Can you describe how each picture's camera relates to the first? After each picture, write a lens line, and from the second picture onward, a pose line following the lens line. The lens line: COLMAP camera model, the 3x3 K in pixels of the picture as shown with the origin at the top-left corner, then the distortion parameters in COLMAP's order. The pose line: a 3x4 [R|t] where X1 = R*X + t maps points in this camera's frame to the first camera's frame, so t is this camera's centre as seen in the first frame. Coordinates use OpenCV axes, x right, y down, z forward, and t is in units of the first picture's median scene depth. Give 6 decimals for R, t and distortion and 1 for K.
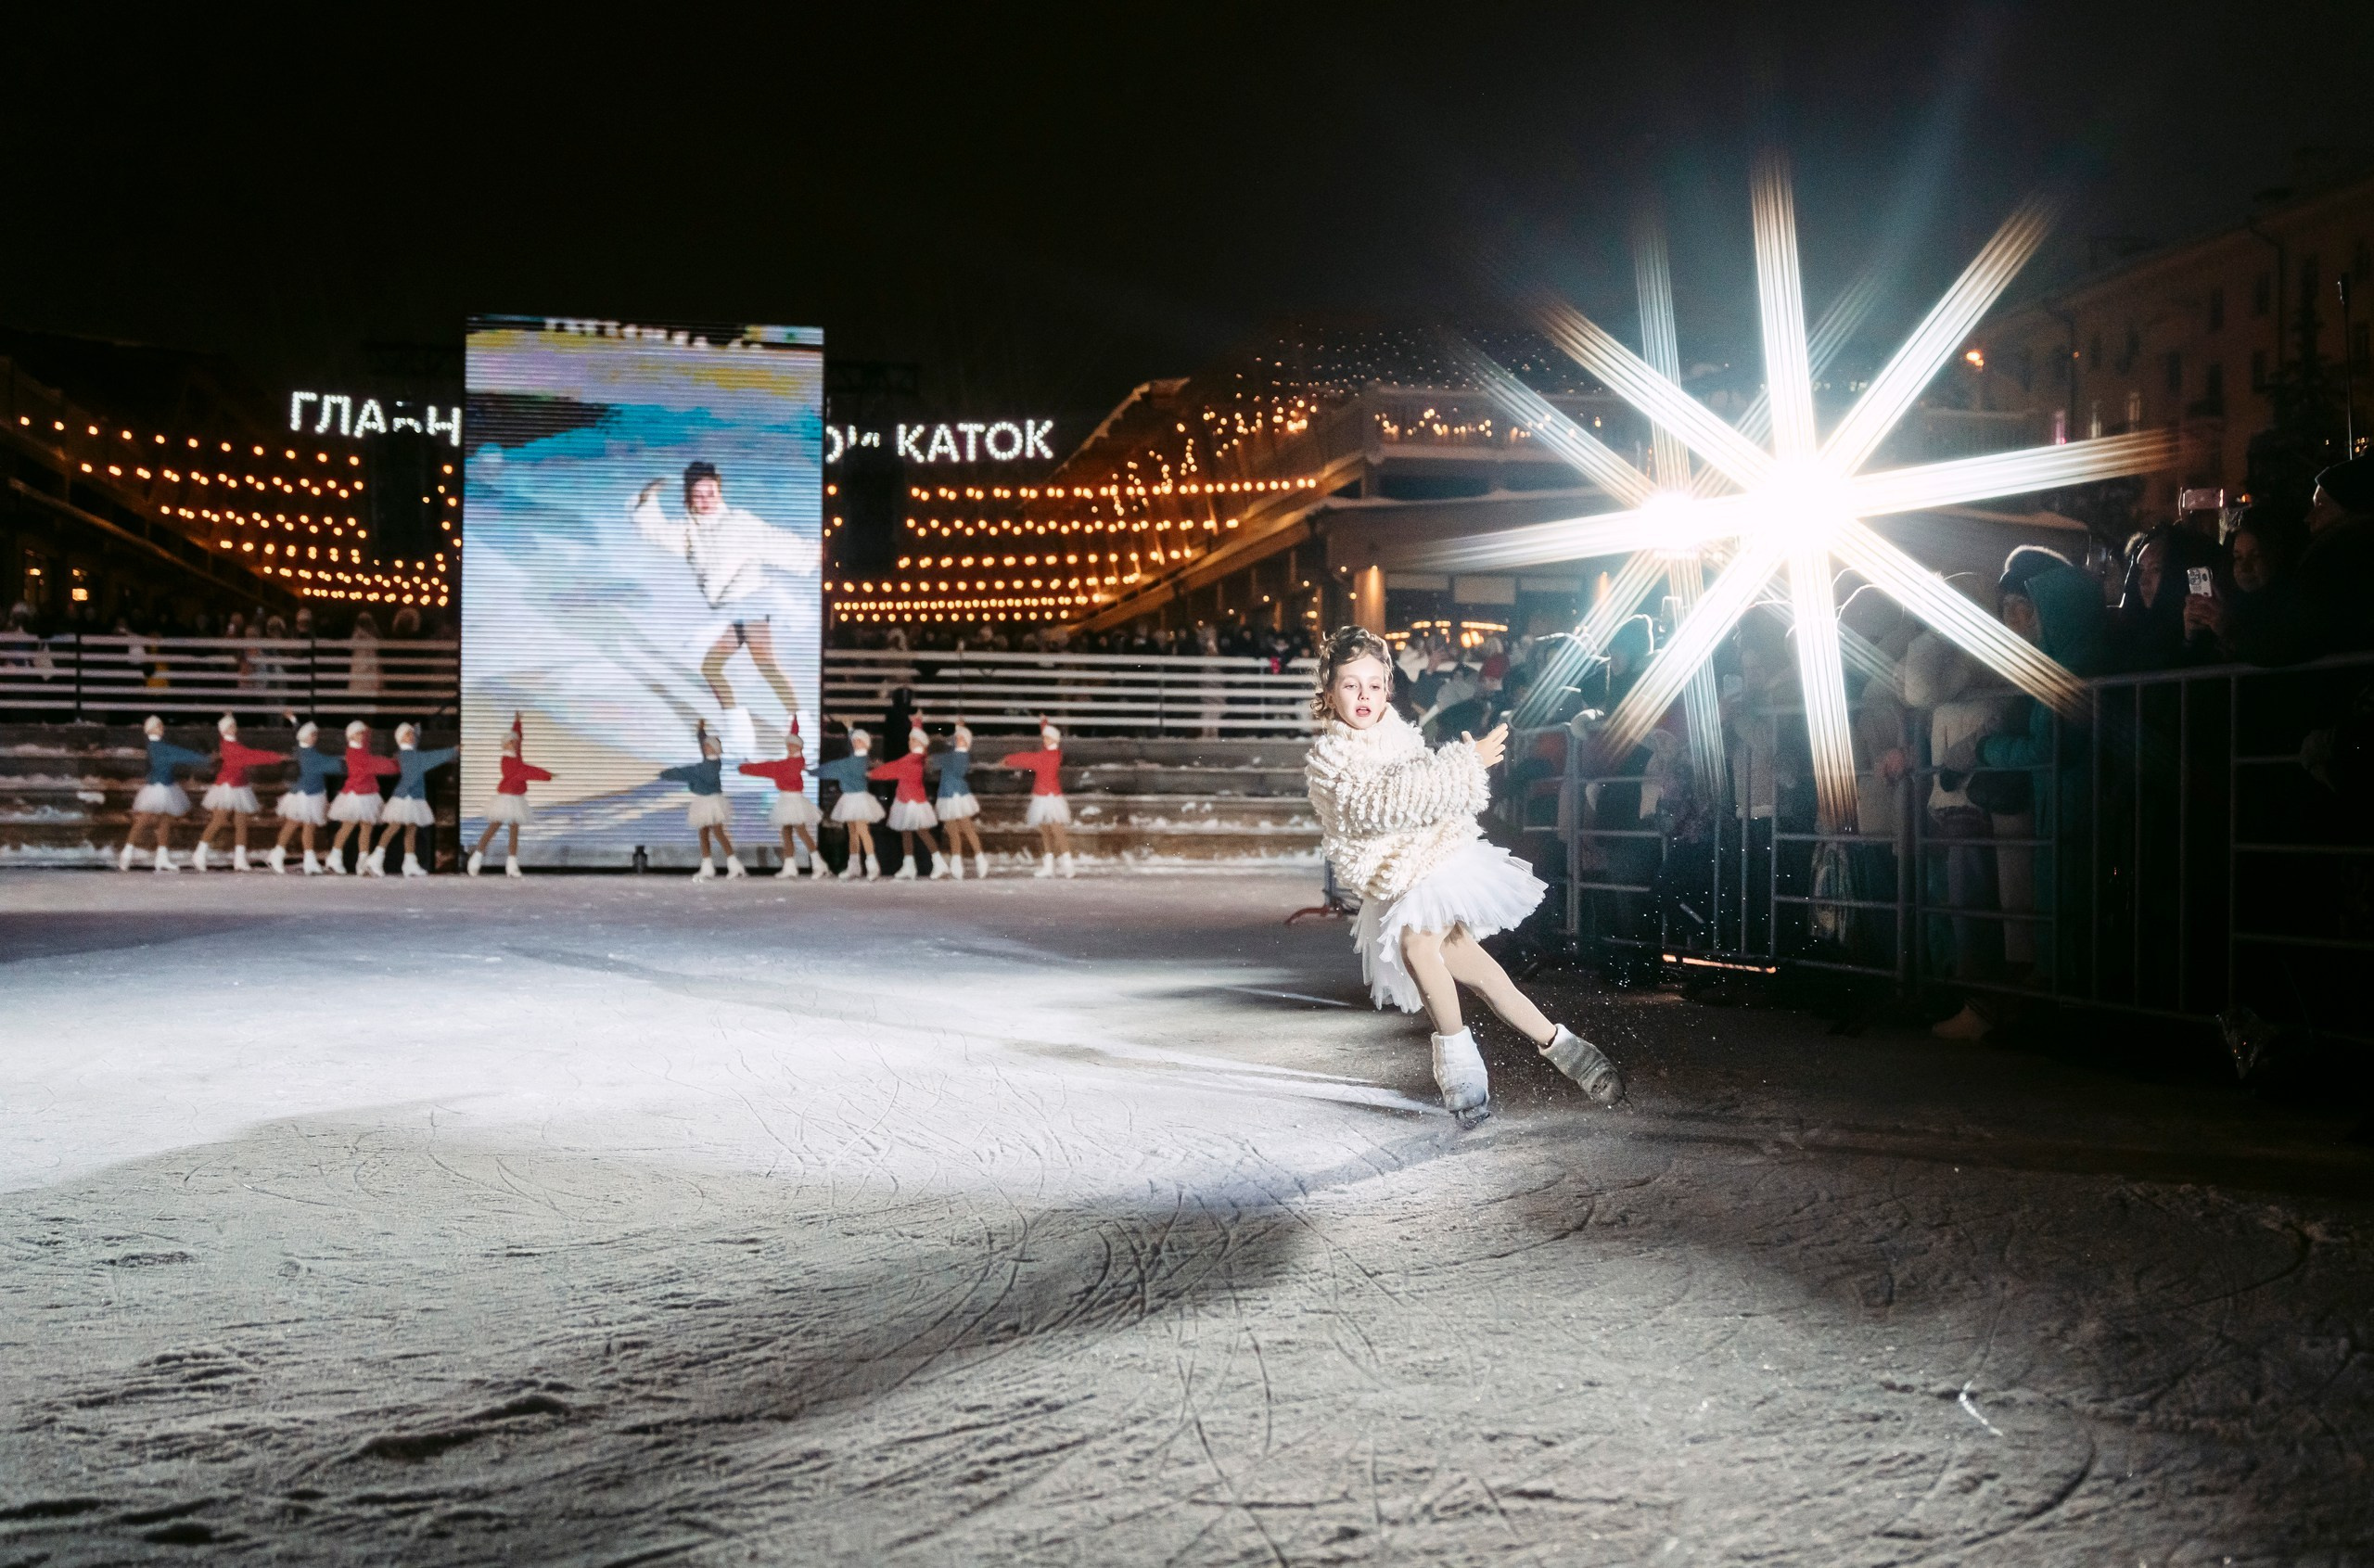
lens RADIAL K [[2608.0, 0, 1187.0], [0, 2608.0, 784.0], [0, 0, 1]] dist [-0.079837, 0.284517]
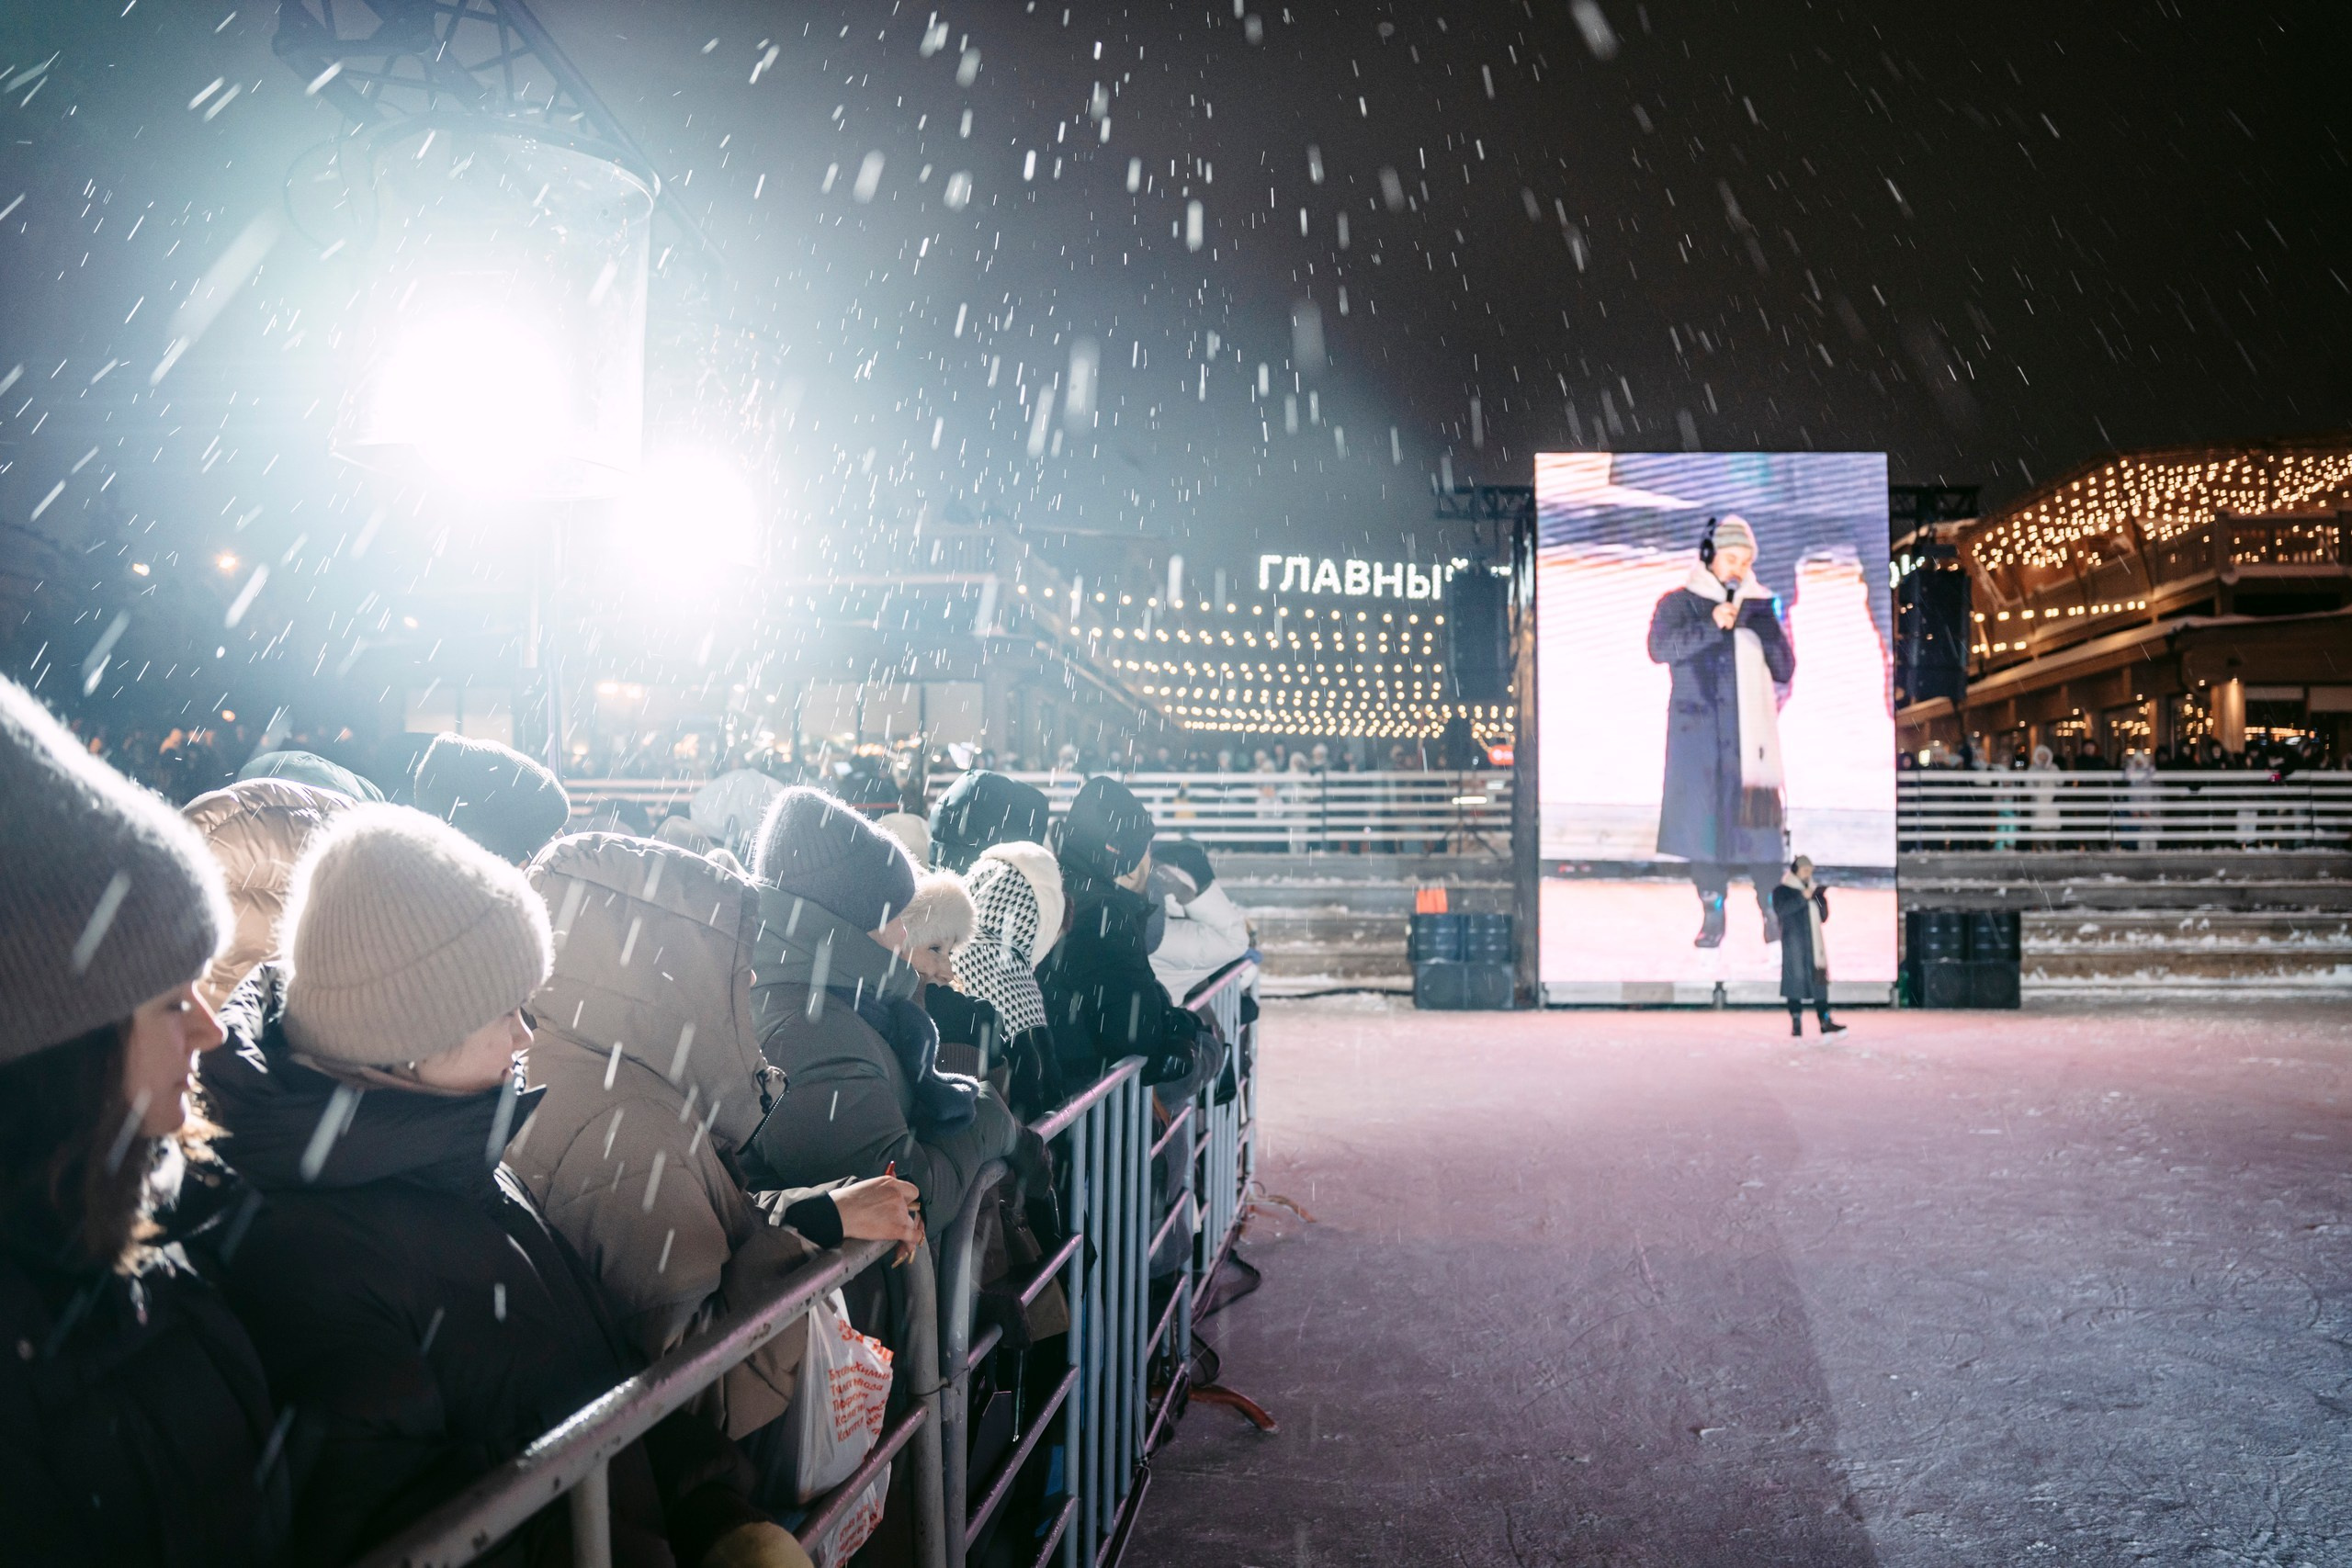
lens RADIAL K [[1884.3, 0, 1176.0], [0, 1884.3, 784.0], [0, 0, 1]] dist [-0.207816, 0.256920]
pose [[0.960364, -0.018891, -0.278107, -0.145787], [0.009118, 0.999296, -0.036394, -0.018894], [0.278599, 0.032416, 0.959860, 0.182842]]
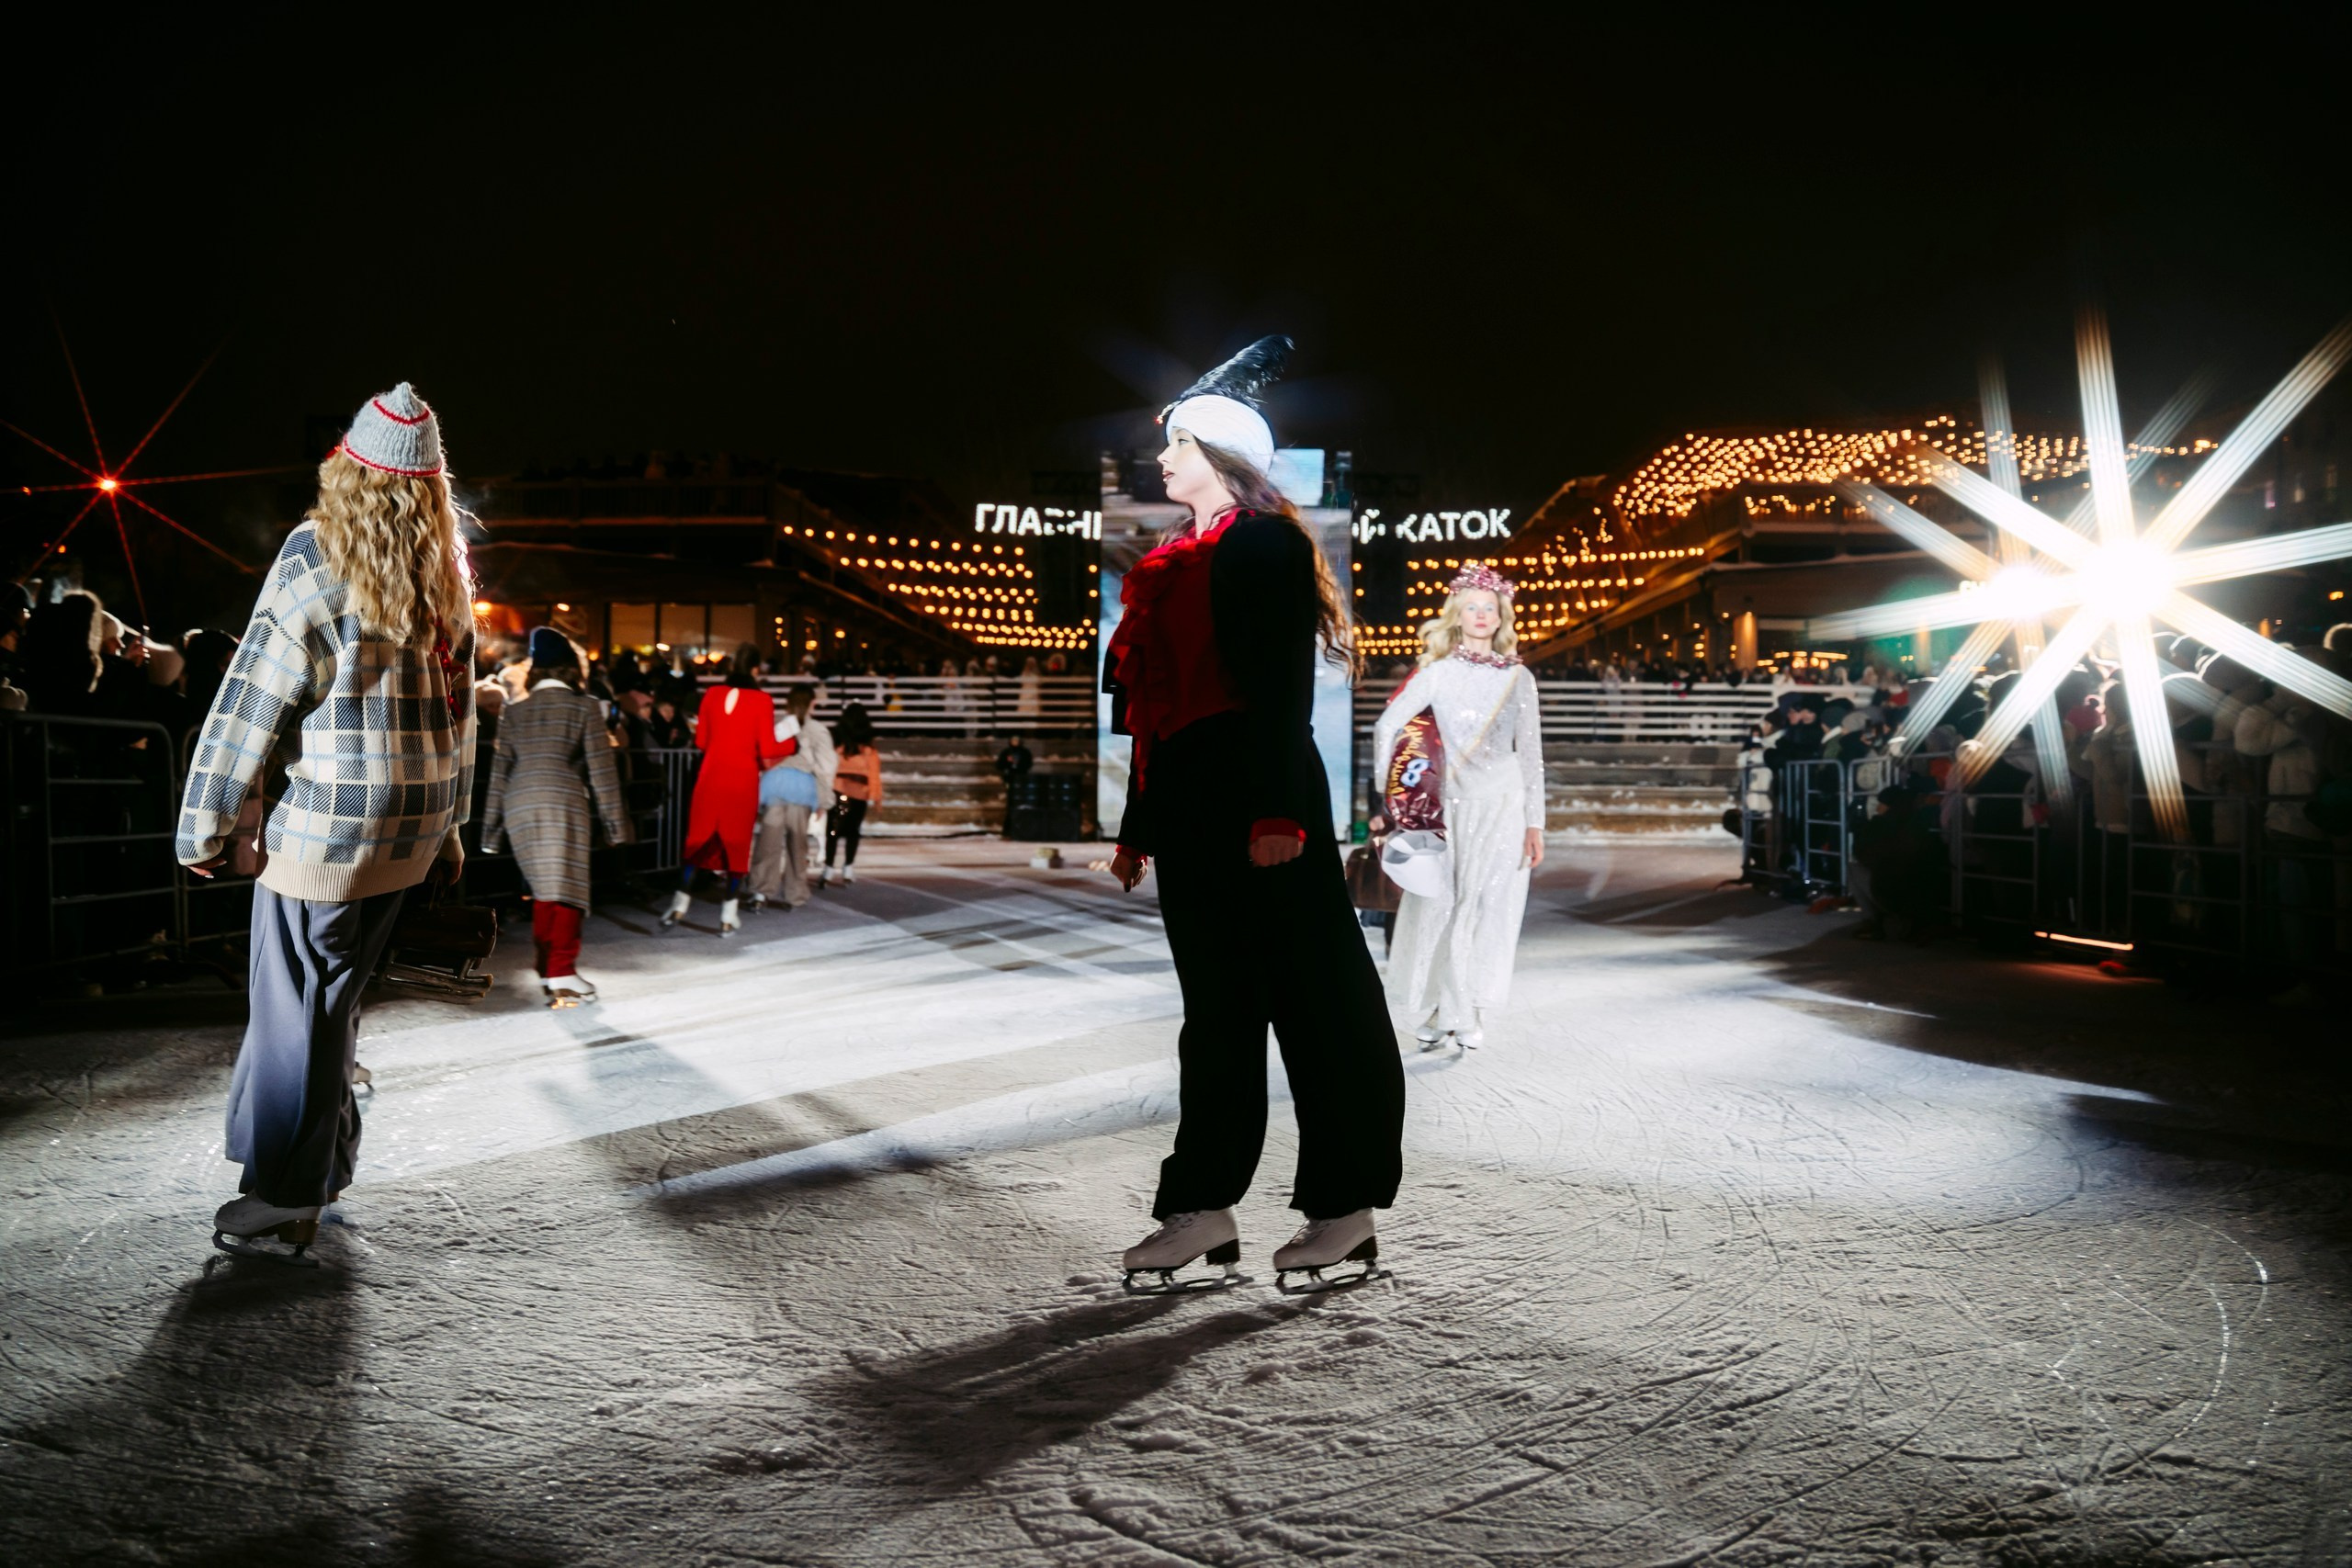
lens RADIAL K [[1884.3, 0, 1176.0], [0, 1884.3, 784.0], [0, 0, 1]] dist [-0.207816, 0.256920]
pose [[0.976426, 0.000297, -0.215854, -0.011528], [0.001723, 0.999956, 0.009170, -0.004794], [0.215848, -0.009326, 0.976382, 0.003363]]
